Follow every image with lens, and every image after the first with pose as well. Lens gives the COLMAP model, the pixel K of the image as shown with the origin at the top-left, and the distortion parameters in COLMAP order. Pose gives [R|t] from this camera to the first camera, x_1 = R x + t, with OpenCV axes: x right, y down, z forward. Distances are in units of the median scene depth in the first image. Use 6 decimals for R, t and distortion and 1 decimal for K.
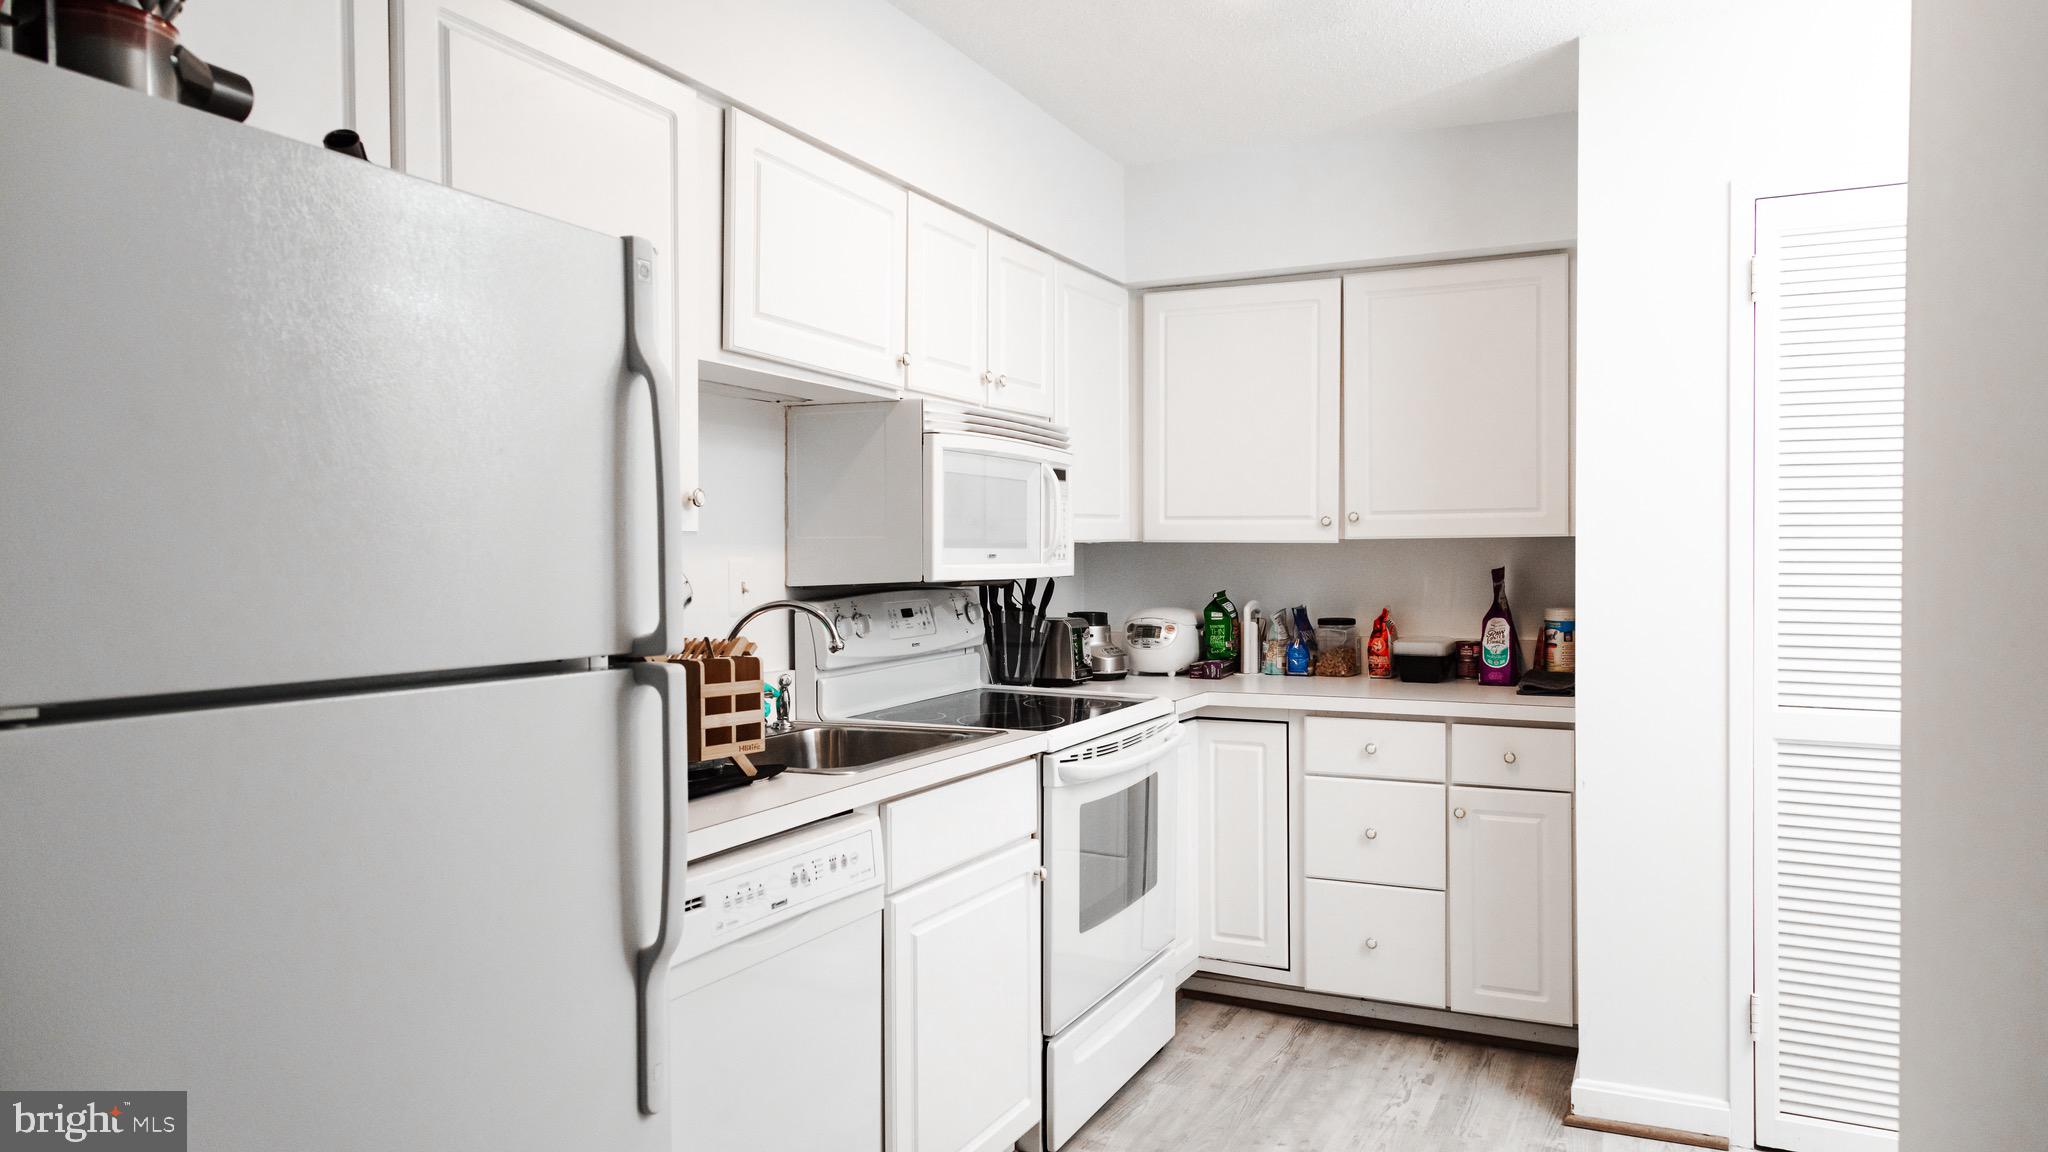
lens RADIAL K [[1399.4, 0, 1035.0], [0, 1399.4, 577.0], [0, 0, 1]] dist [0.013065, 0.002837]
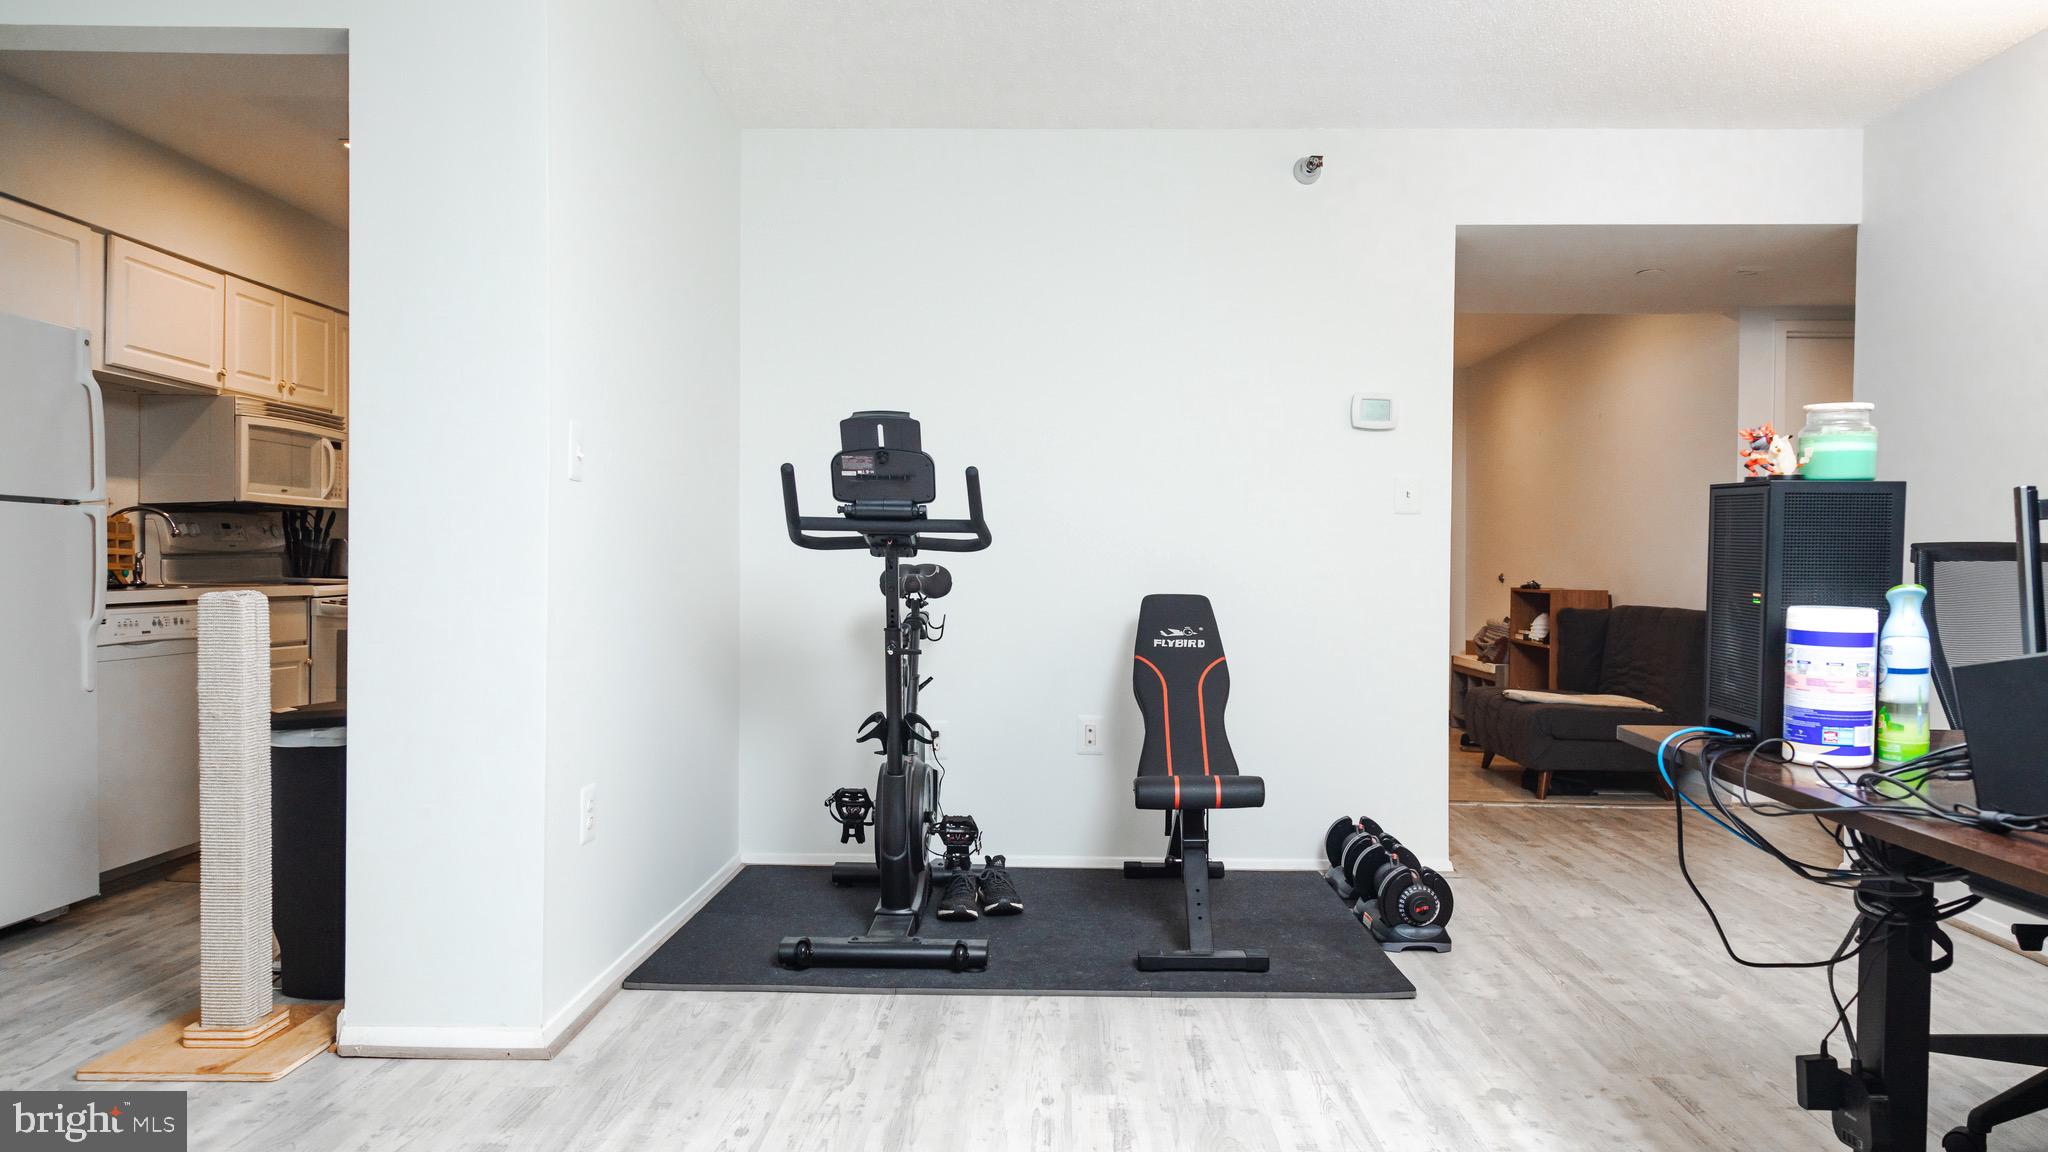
lens RADIAL K [[1399.4, 0, 1032.0], [0, 1399.4, 574.0], [0, 0, 1]] dist [0.013065, 0.002837]
pose [[0.917181, 0.002271, 0.398464, 0.126649], [-0.000142, 0.999986, -0.005372, 0.098316], [-0.398470, 0.004871, 0.917168, -0.949585]]
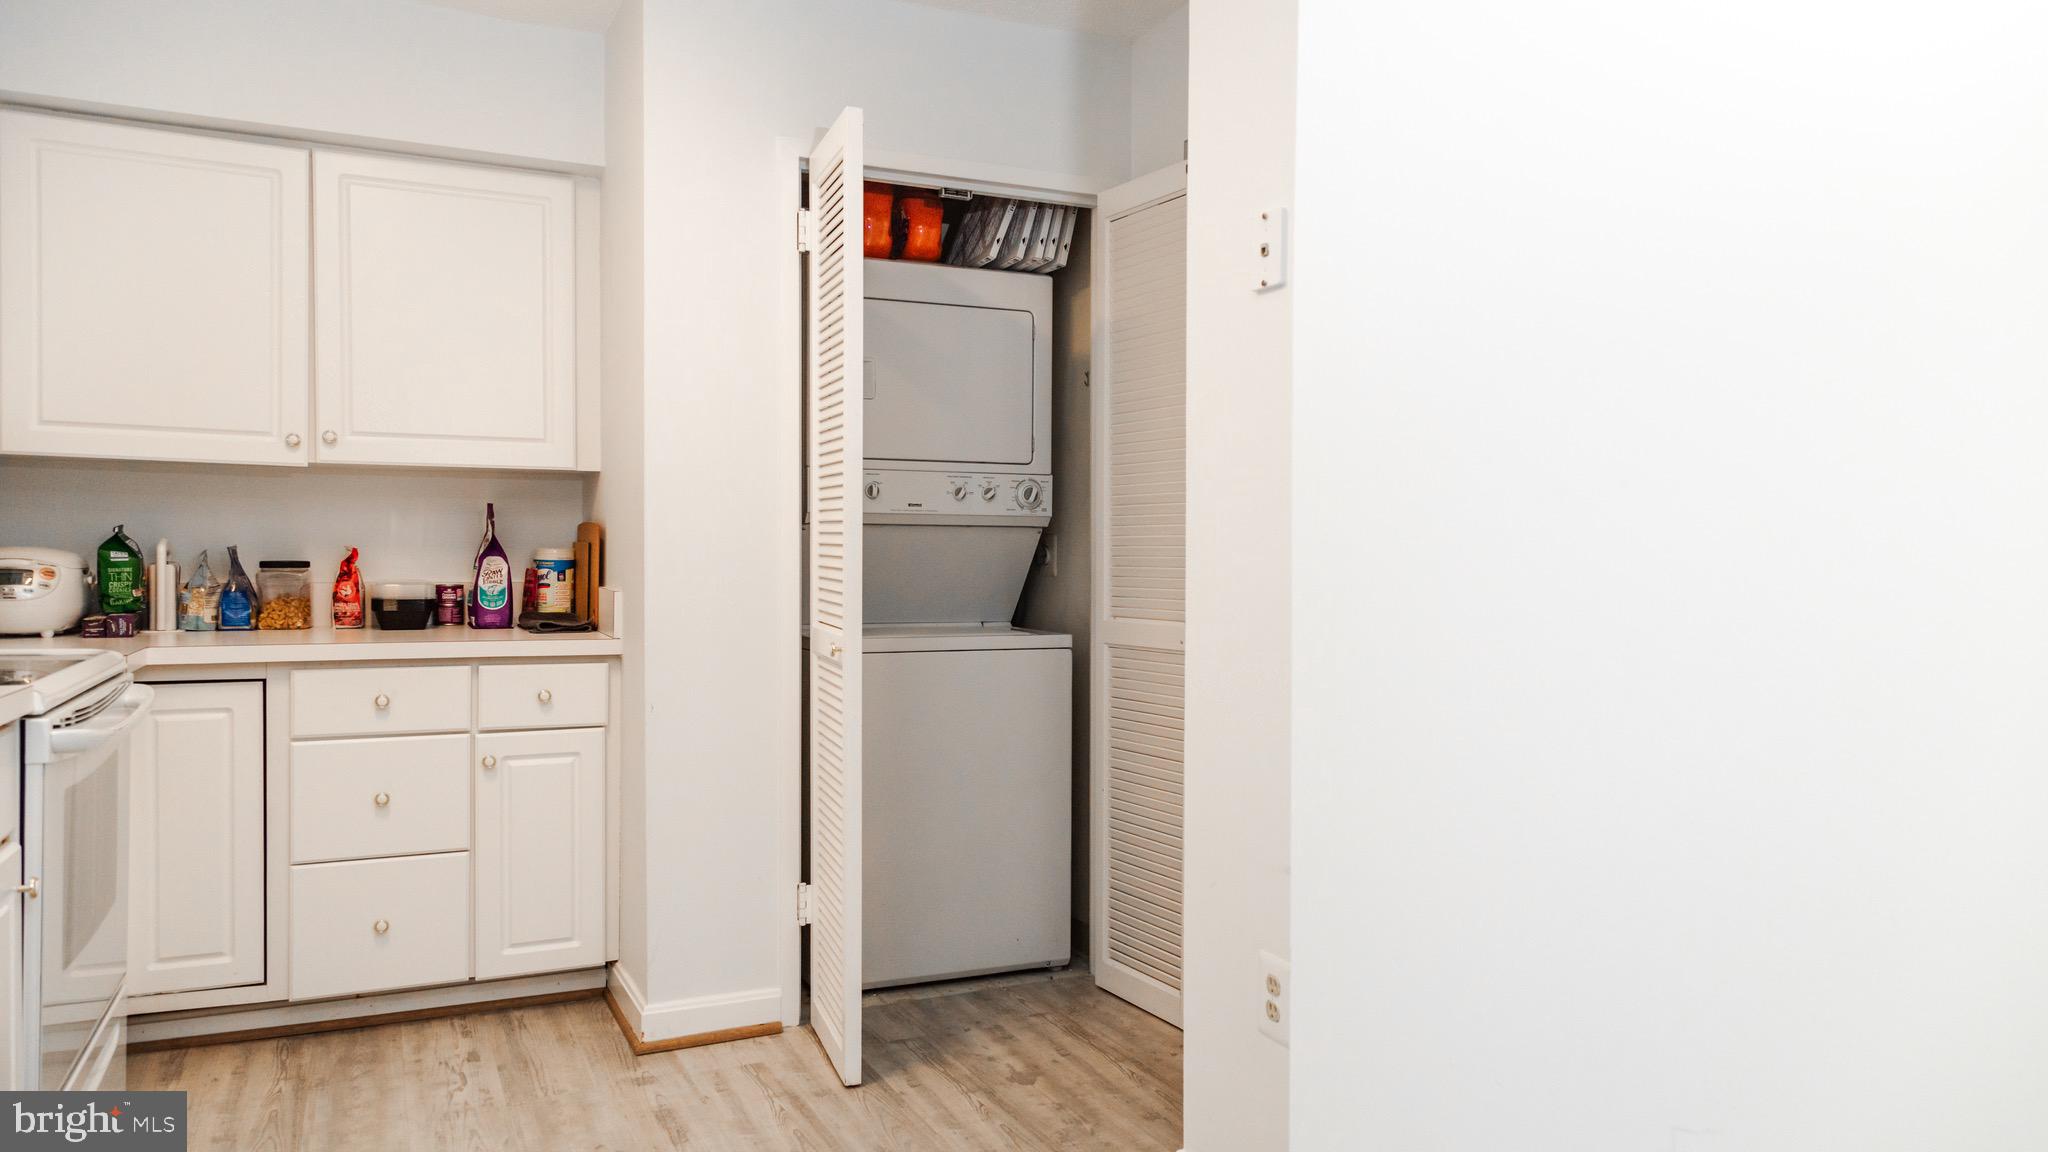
lens RADIAL K [[1399.4, 0, 1029.7], [0, 1399.4, 580.1], [0, 0, 1]] dist [0.013065, 0.002837]
pose [[0.618748, -0.000858, 0.785589, -0.183748], [0.004072, 0.999989, -0.002115, 0.048558], [-0.785579, 0.004508, 0.618745, 0.140339]]
